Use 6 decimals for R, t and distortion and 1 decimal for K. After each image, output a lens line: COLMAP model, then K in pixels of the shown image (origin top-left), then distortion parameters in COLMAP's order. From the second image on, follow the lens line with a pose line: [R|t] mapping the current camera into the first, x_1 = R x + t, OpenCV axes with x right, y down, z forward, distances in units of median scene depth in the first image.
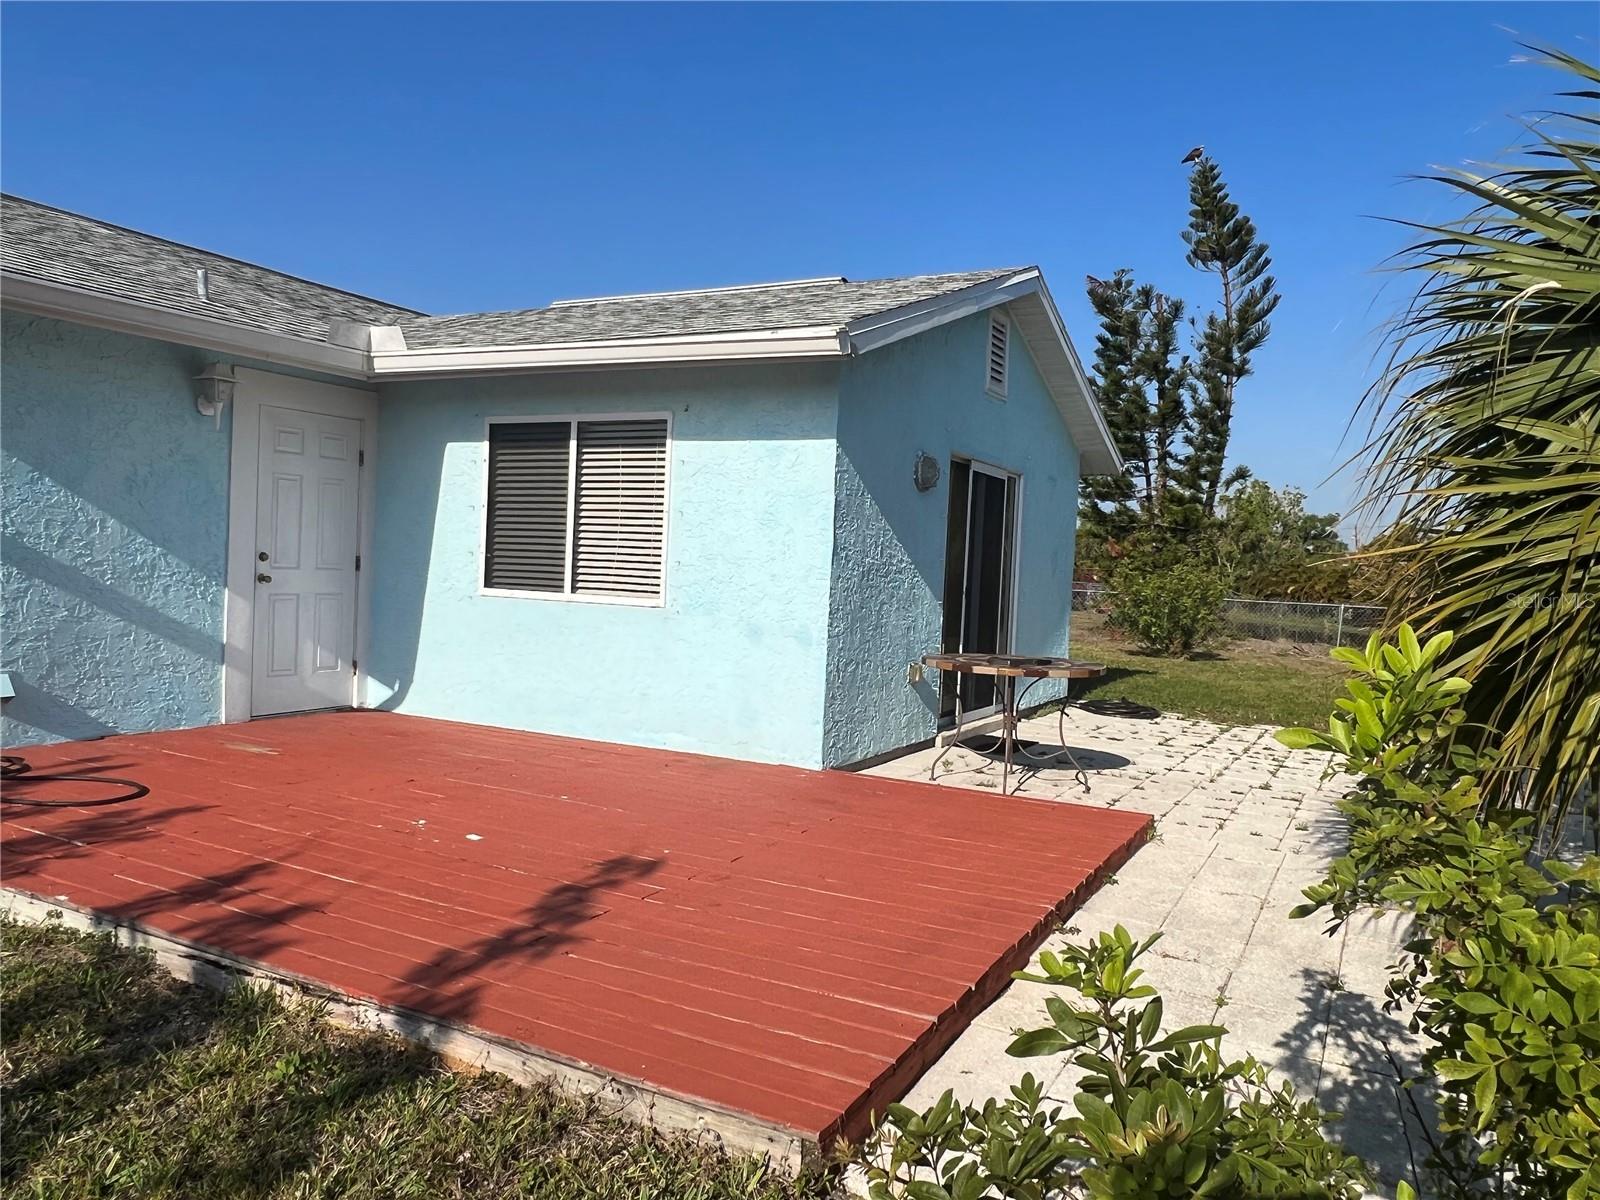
lens RADIAL K [[1128.8, 0, 794.2], [0, 1128.8, 602.3], [0, 0, 1]] dist [-0.004152, -0.000570]
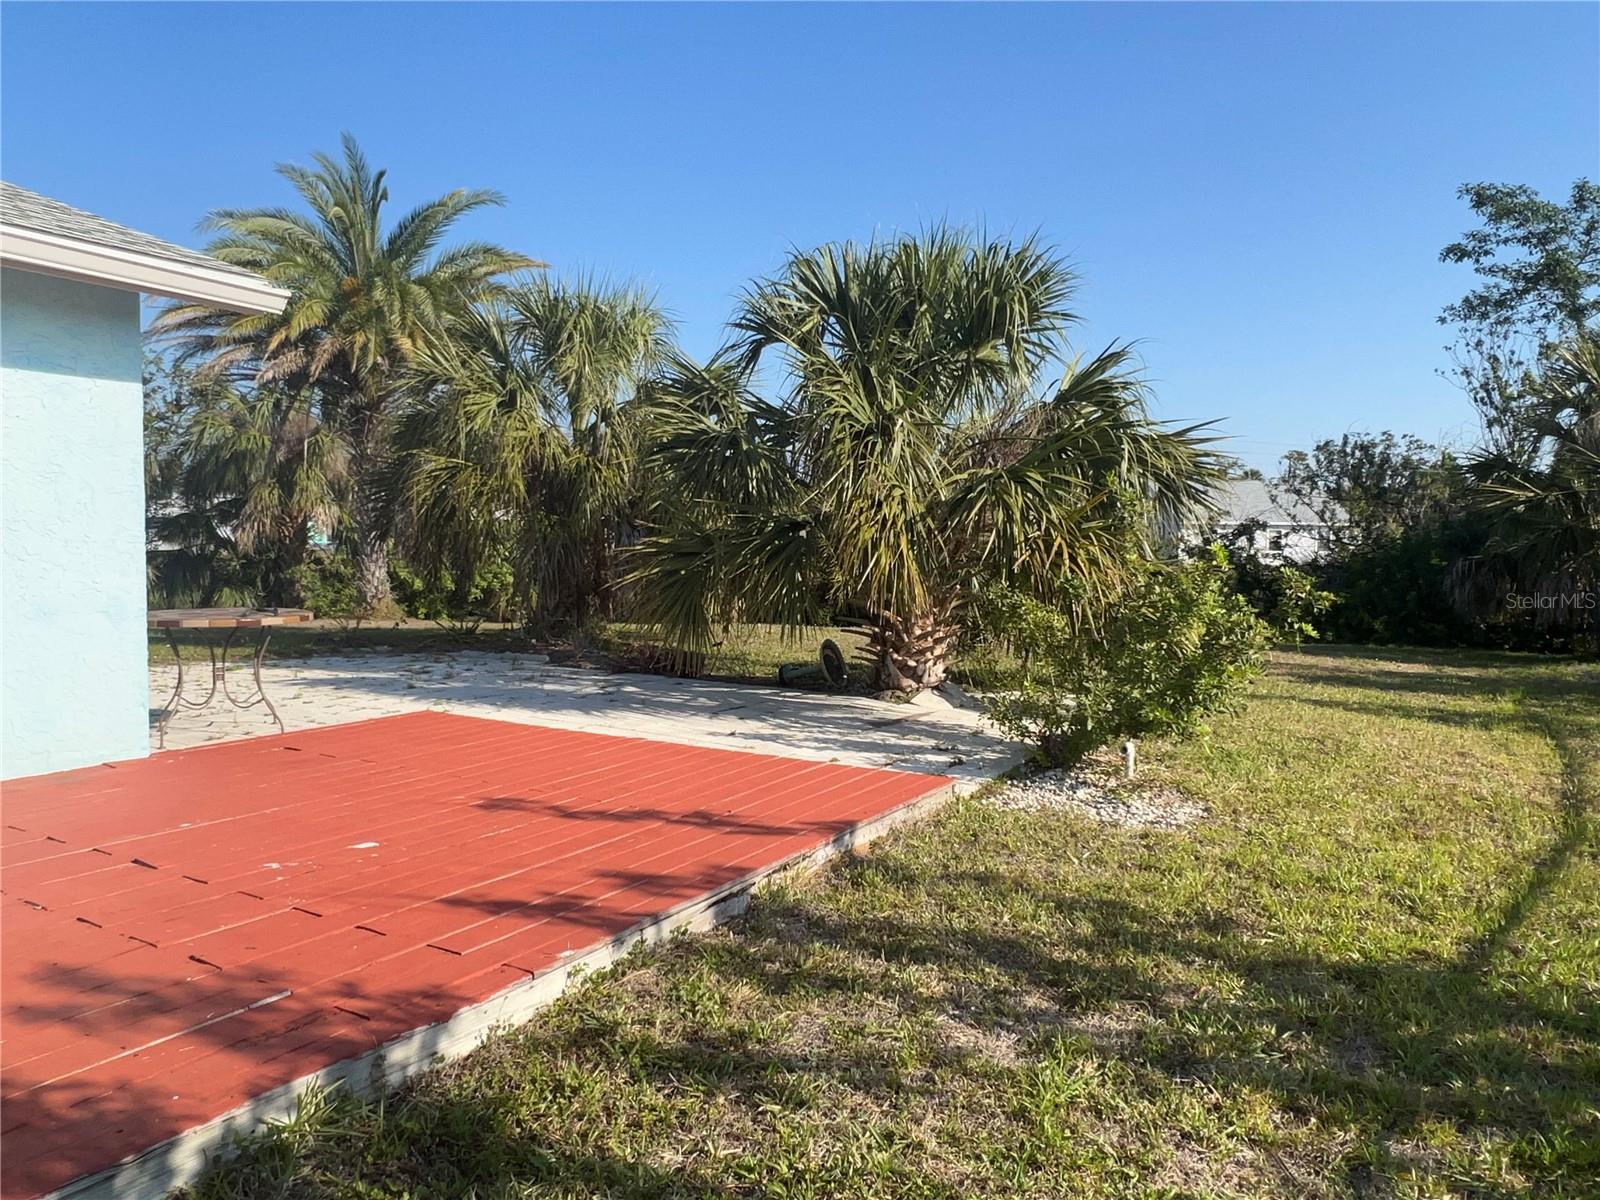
lens RADIAL K [[1128.8, 0, 794.2], [0, 1128.8, 602.3], [0, 0, 1]] dist [-0.004152, -0.000570]
pose [[0.051701, -0.096610, 0.993979, -0.213732], [0.025340, 0.995116, 0.095402, -0.011657], [-0.998341, 0.020255, 0.053897, 0.112986]]
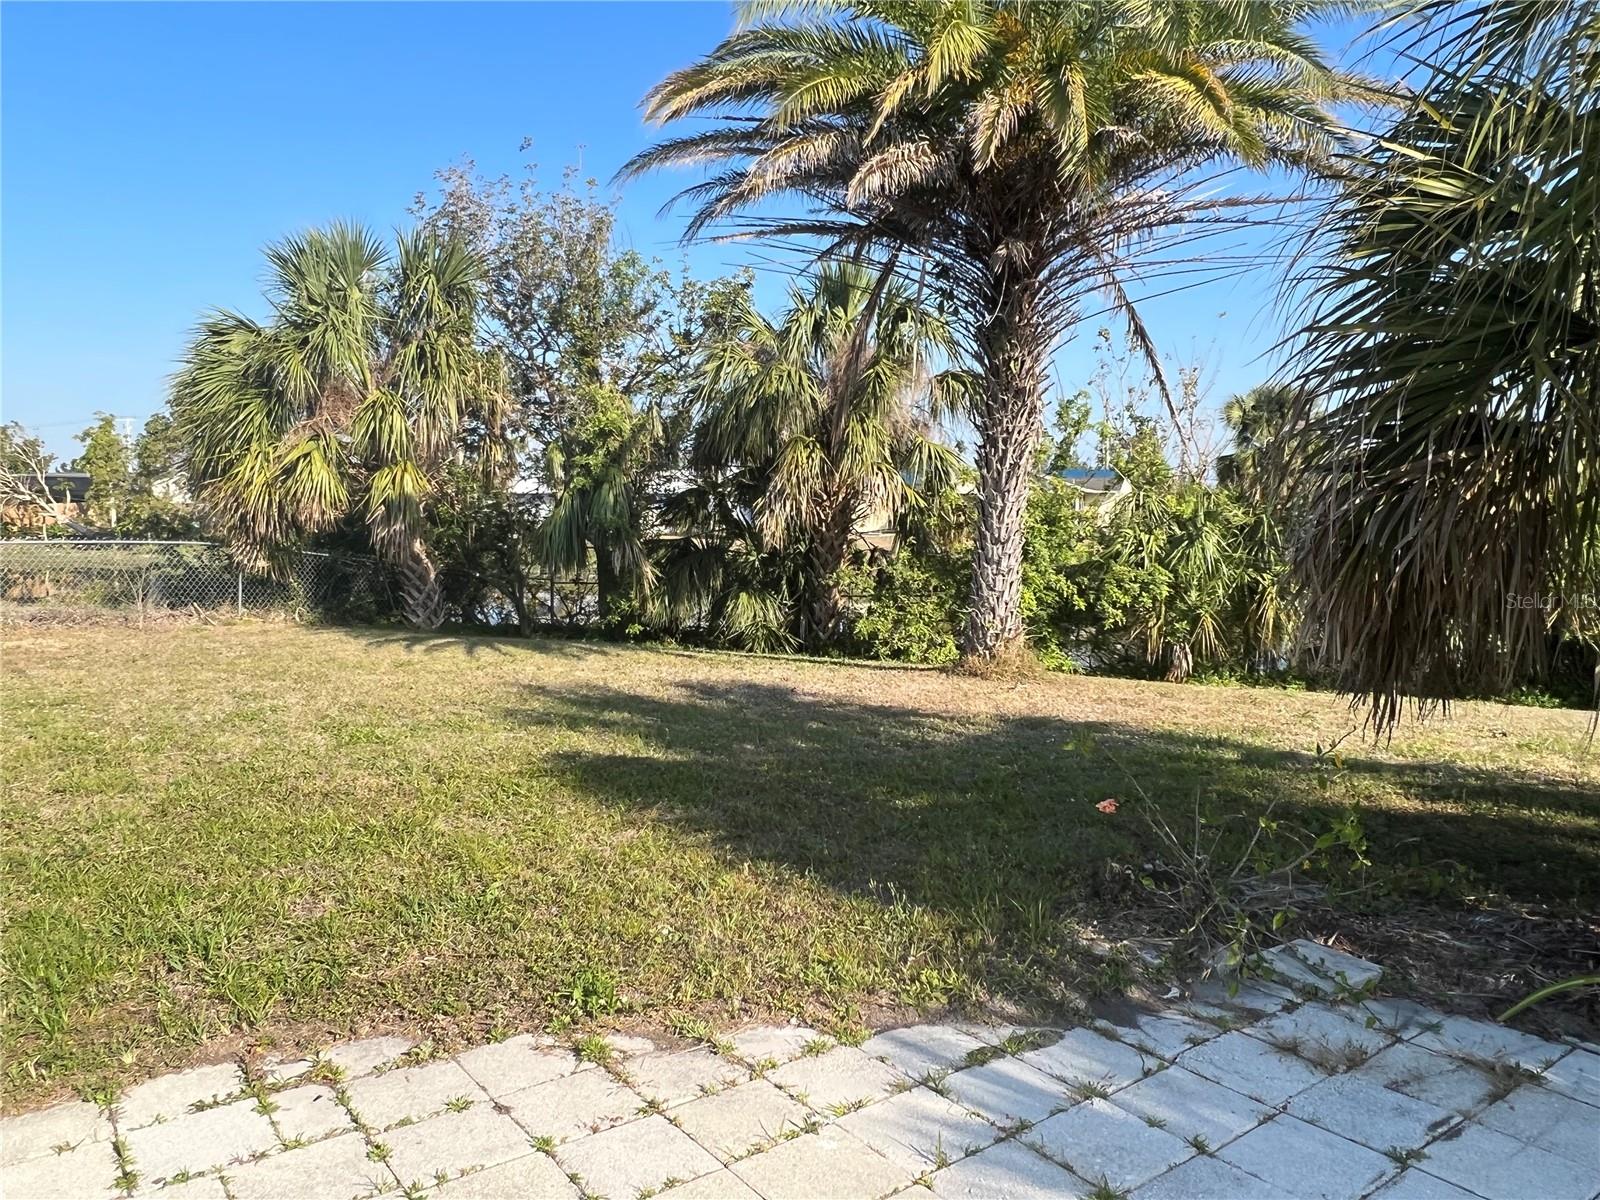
lens RADIAL K [[1128.8, 0, 794.2], [0, 1128.8, 602.3], [0, 0, 1]] dist [-0.004152, -0.000570]
pose [[0.434692, -0.113193, 0.893438, 0.125584], [0.041255, 0.993531, 0.105802, -0.010275], [-0.899634, -0.009132, 0.436549, 0.325121]]
